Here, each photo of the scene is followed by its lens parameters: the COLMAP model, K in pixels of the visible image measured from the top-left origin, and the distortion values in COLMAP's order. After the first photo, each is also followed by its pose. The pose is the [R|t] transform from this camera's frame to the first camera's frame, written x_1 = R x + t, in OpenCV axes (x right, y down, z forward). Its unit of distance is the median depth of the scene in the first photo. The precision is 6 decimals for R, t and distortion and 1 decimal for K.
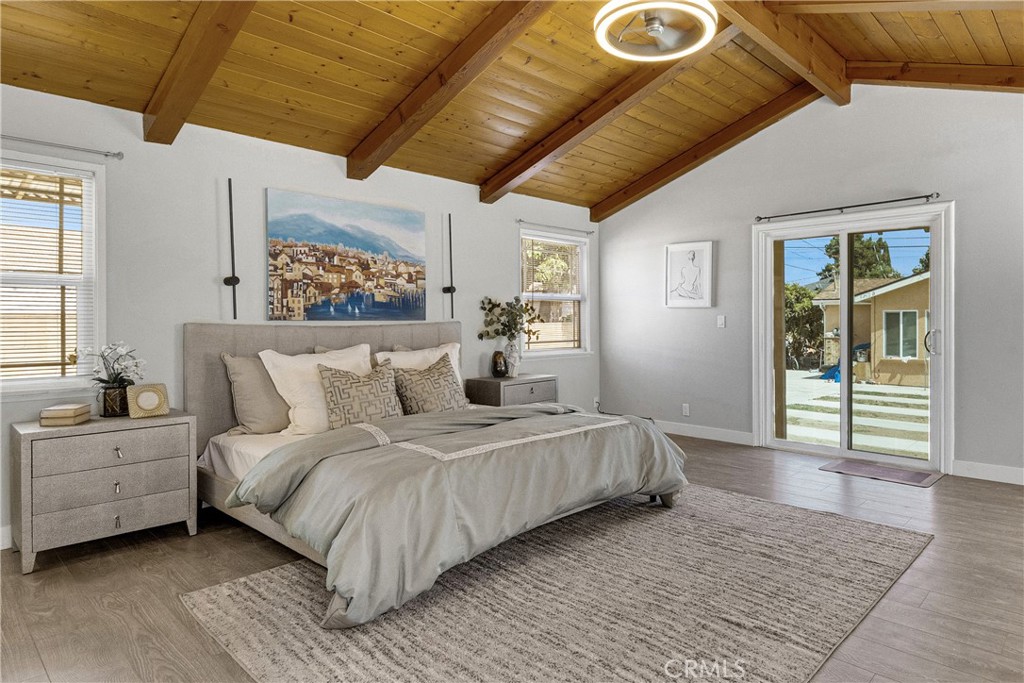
lens RADIAL K [[618.3, 0, 574.5], [0, 618.3, 335.8], [0, 0, 1]] dist [0.026599, -0.023604]
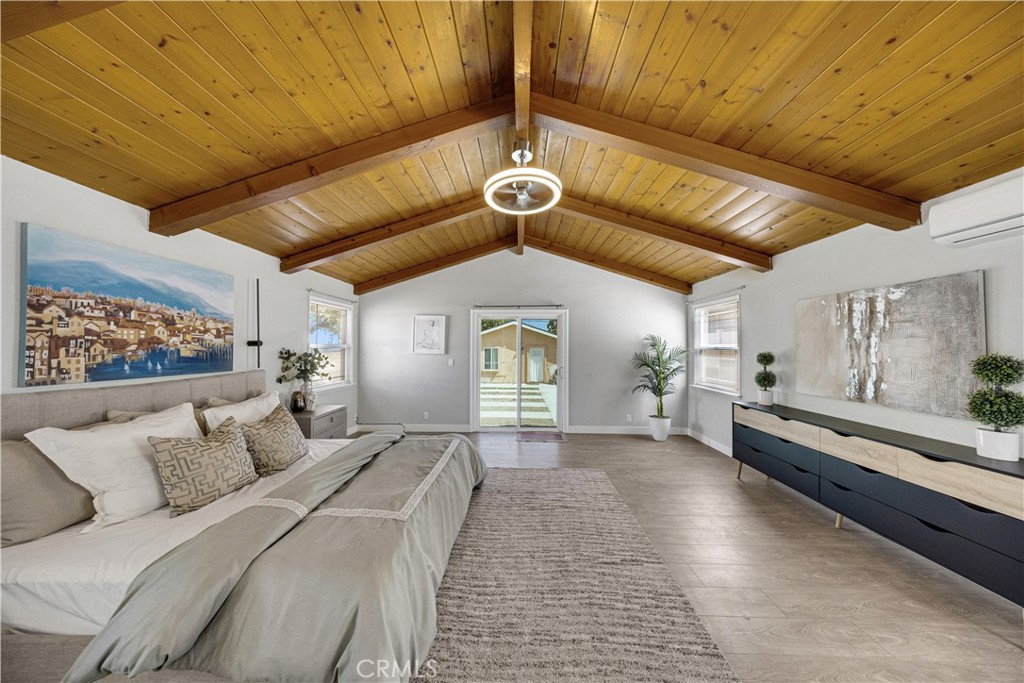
lens RADIAL K [[321.8, 0, 509.0], [0, 321.8, 345.9], [0, 0, 1]] dist [-0.005129, 0.000327]
pose [[0.756372, 0.005587, 0.654118, -0.283518], [0.012790, 0.999646, -0.023327, -0.059254], [-0.654017, 0.026010, 0.756033, 0.275300]]
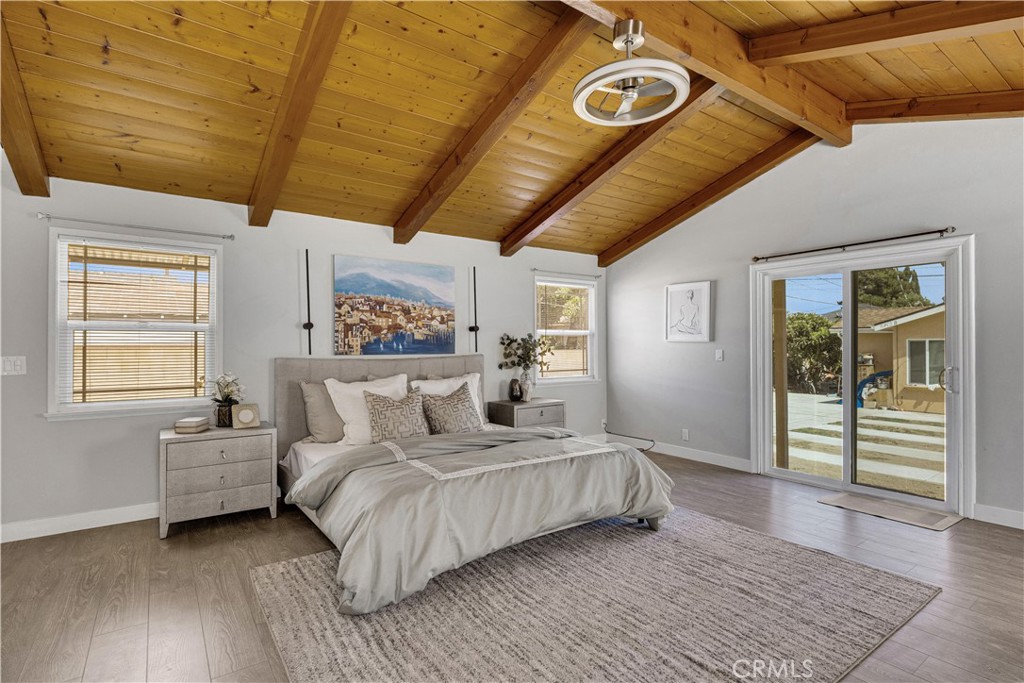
lens RADIAL K [[501.1, 0, 473.7], [0, 501.1, 350.9], [0, 0, 1]] dist [0.001036, -0.001623]
pose [[0.966336, 0.001995, -0.257275, 0.061354], [-0.005508, 0.999901, -0.012935, -0.021299], [0.257223, 0.013917, 0.966252, 0.054255]]
